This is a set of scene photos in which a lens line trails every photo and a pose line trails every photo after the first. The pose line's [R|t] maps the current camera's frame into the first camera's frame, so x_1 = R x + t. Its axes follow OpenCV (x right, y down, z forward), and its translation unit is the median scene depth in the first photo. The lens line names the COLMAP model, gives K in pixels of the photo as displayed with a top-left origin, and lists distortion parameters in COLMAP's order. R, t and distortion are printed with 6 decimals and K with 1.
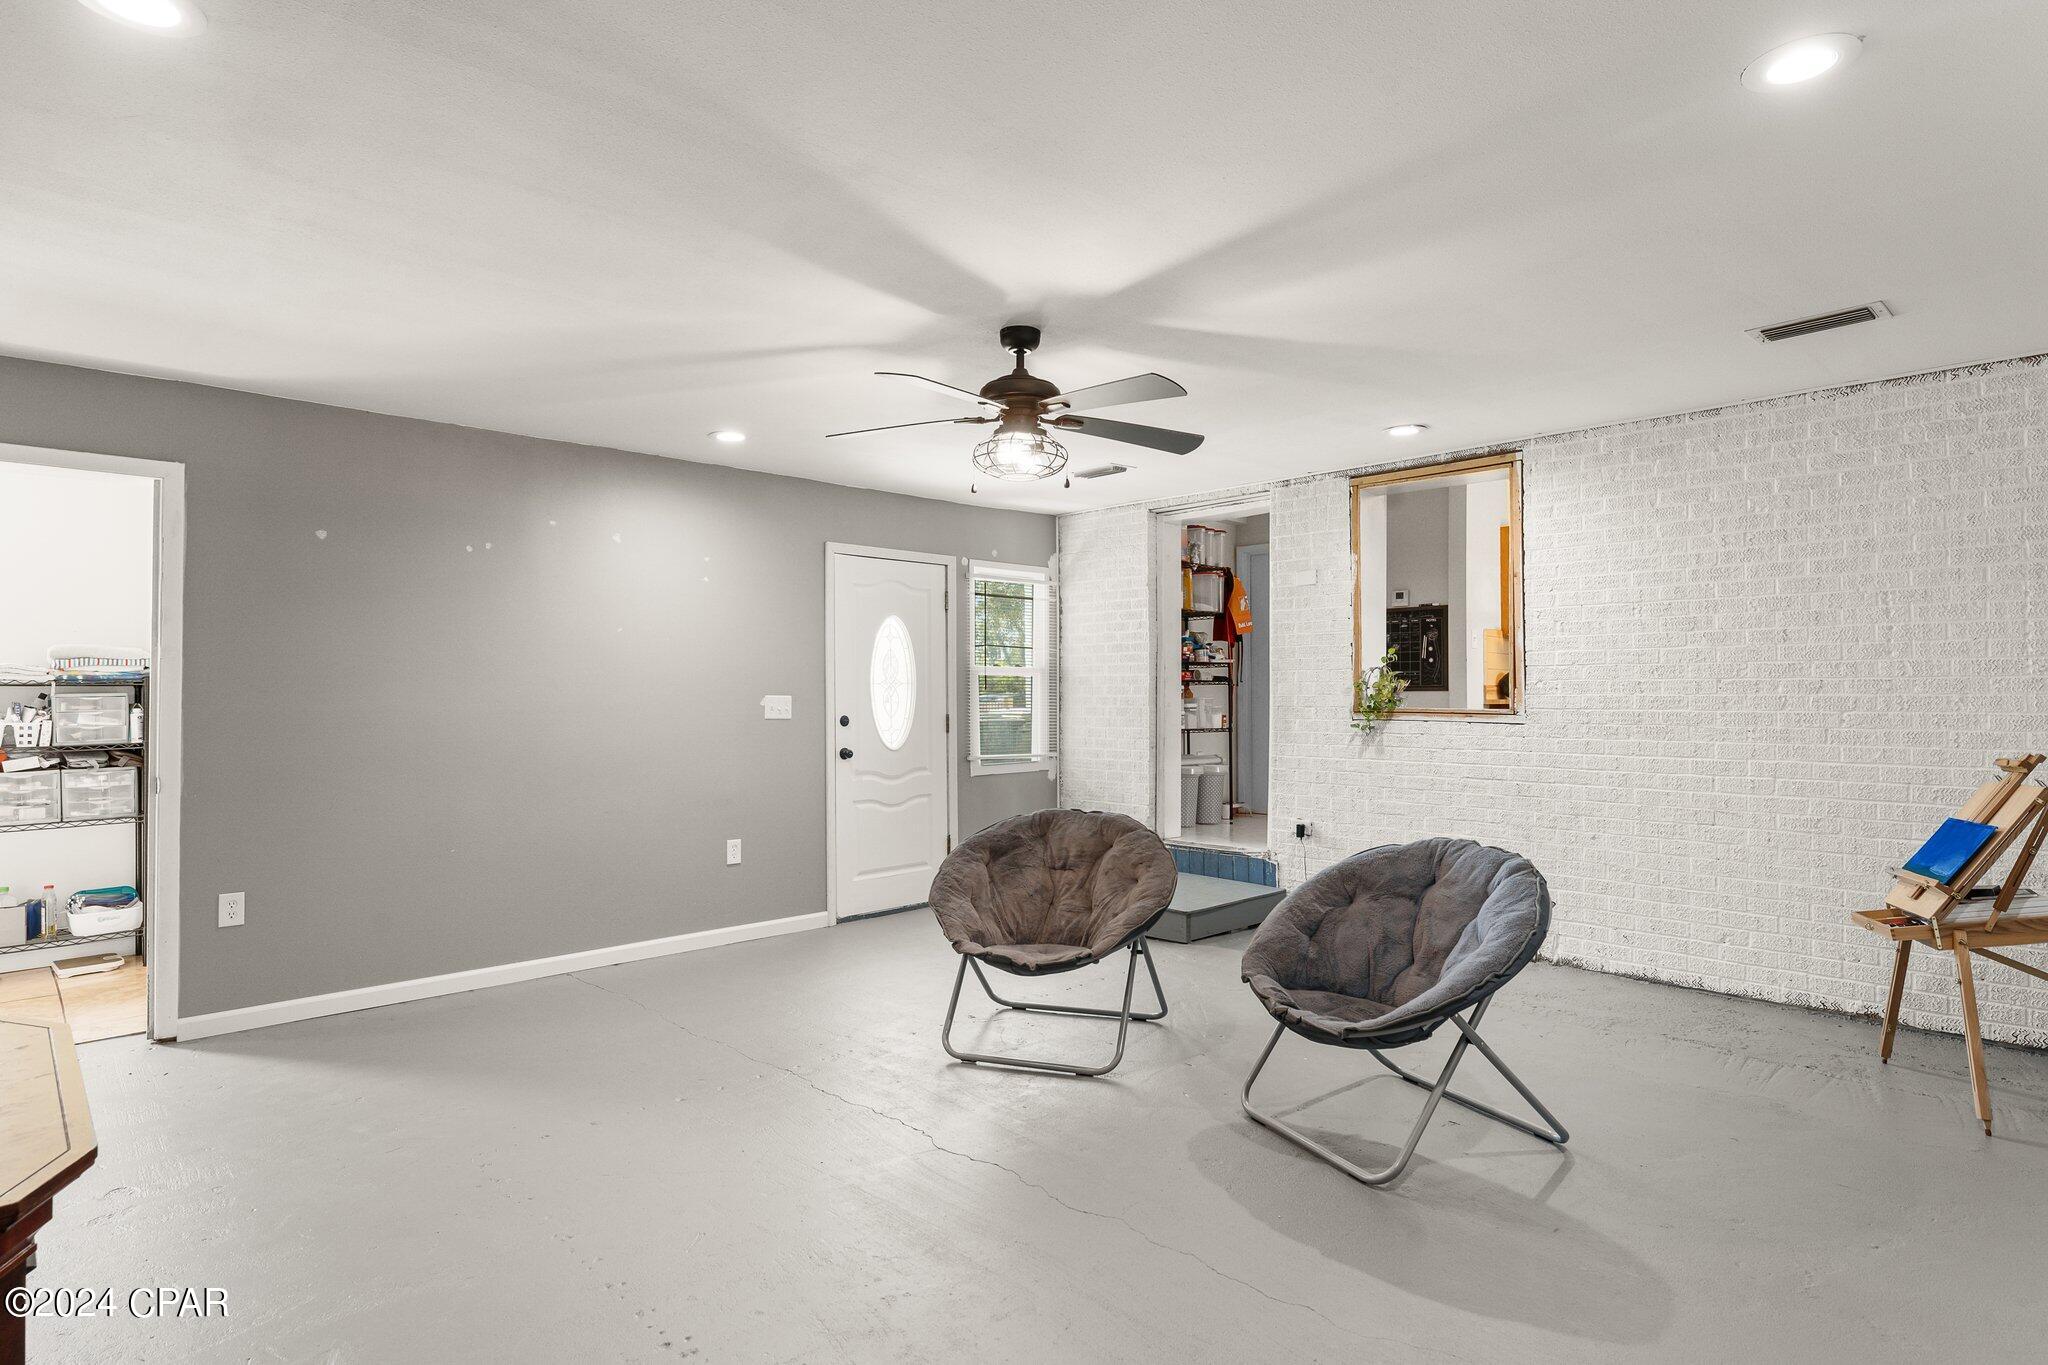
lens RADIAL K [[1076.9, 0, 1021.6], [0, 1076.9, 679.2], [0, 0, 1]] dist [-0.019652, -0.000510]
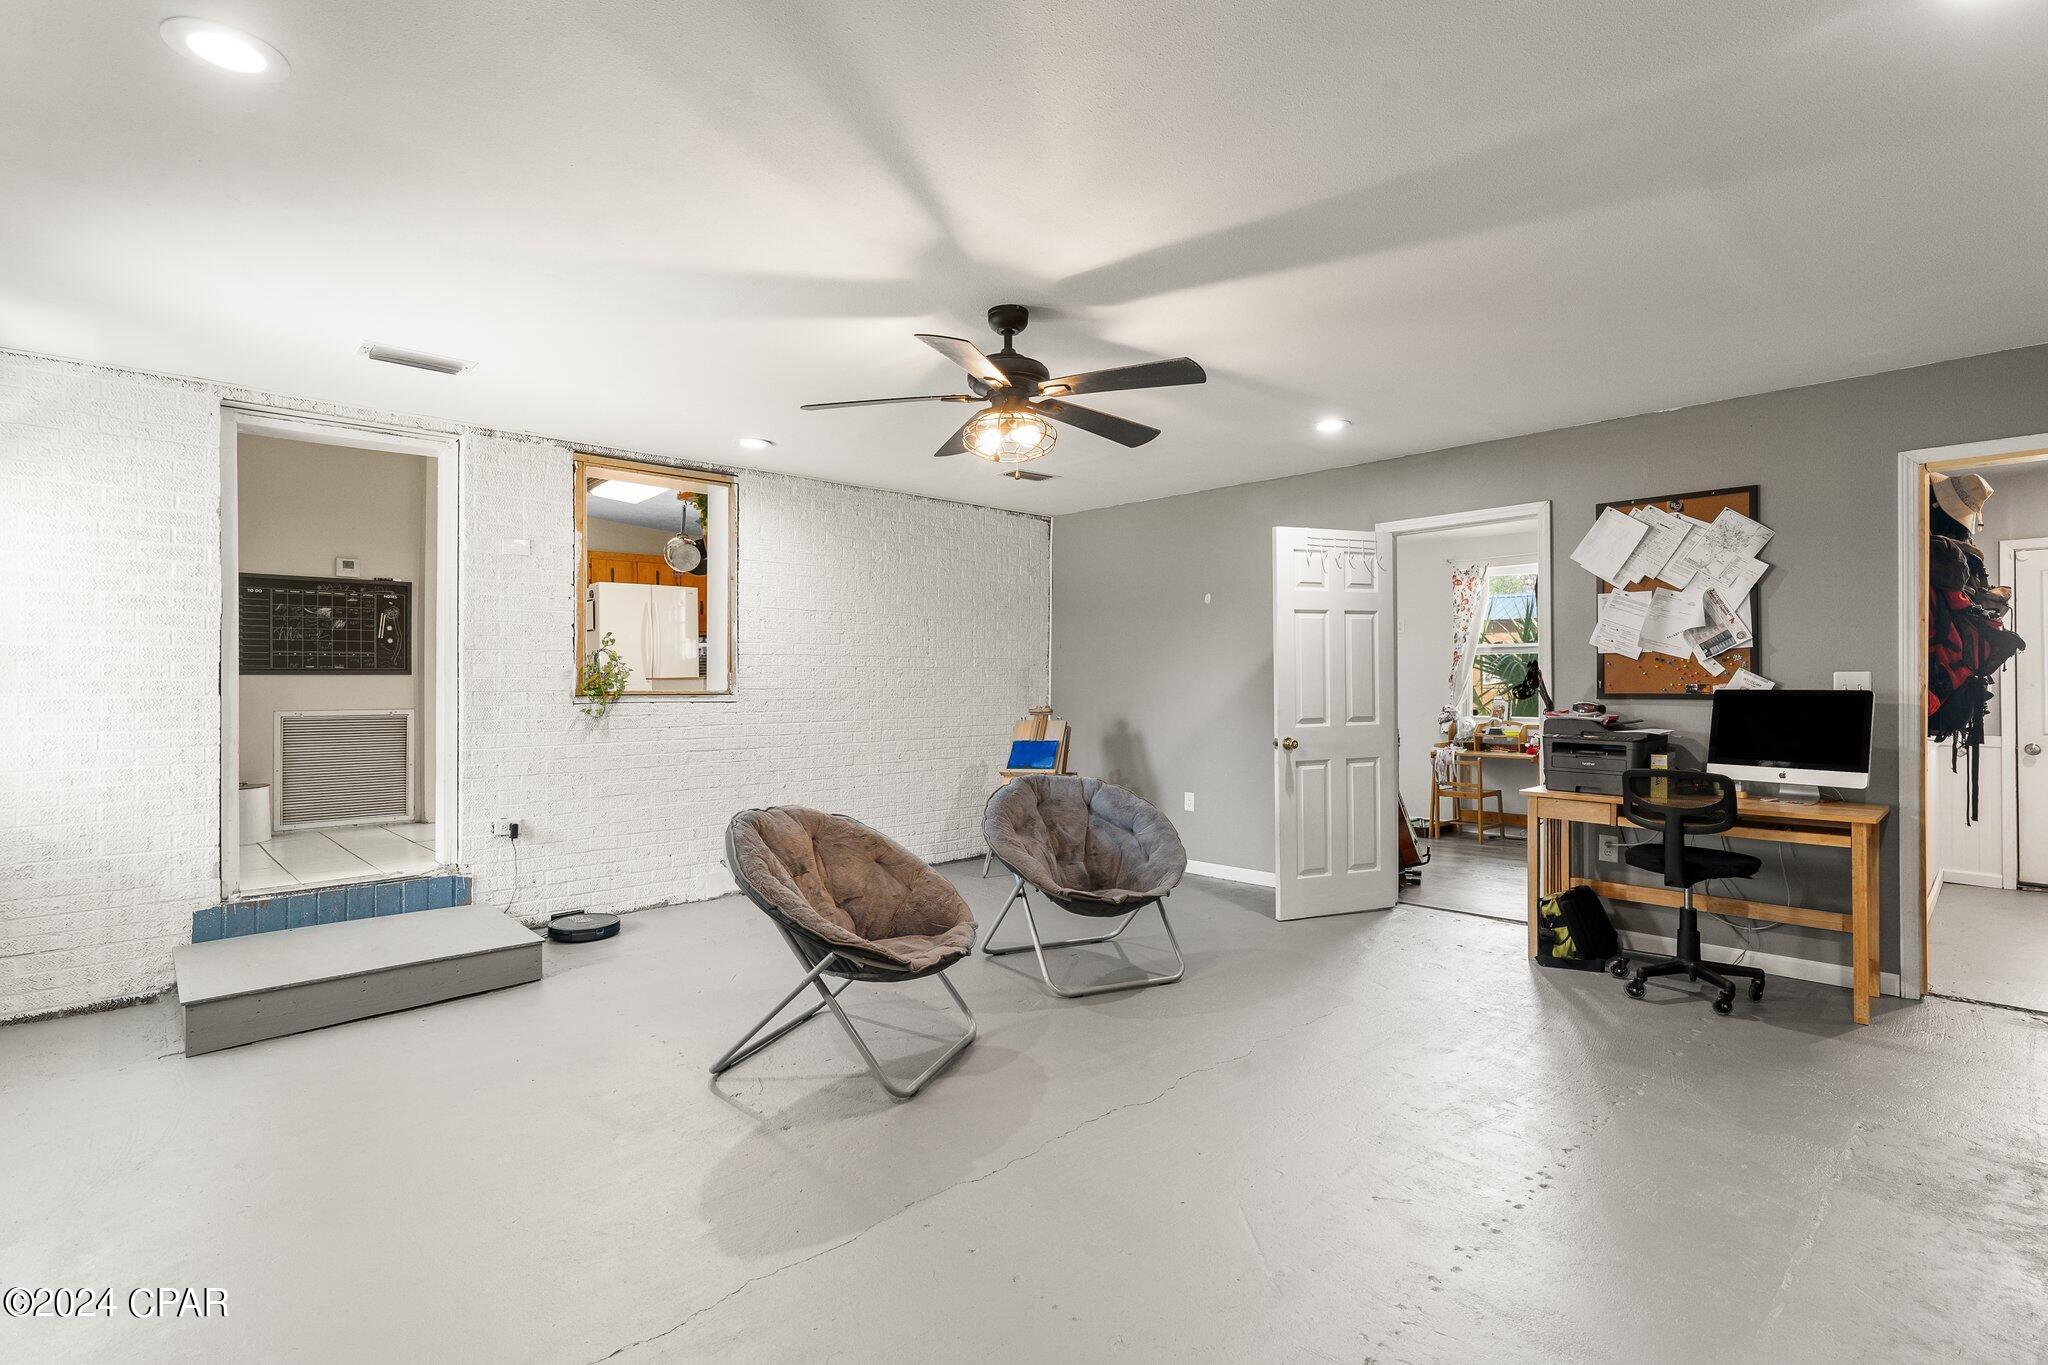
lens RADIAL K [[952.9, 0, 1019.1], [0, 952.9, 685.3], [0, 0, 1]] dist [0.001386, 0.000175]
pose [[0.026015, -0.005650, 0.999646, -0.519742], [-0.012639, 0.999902, 0.005980, 0.010549], [-0.999582, -0.012790, 0.025941, 0.564327]]
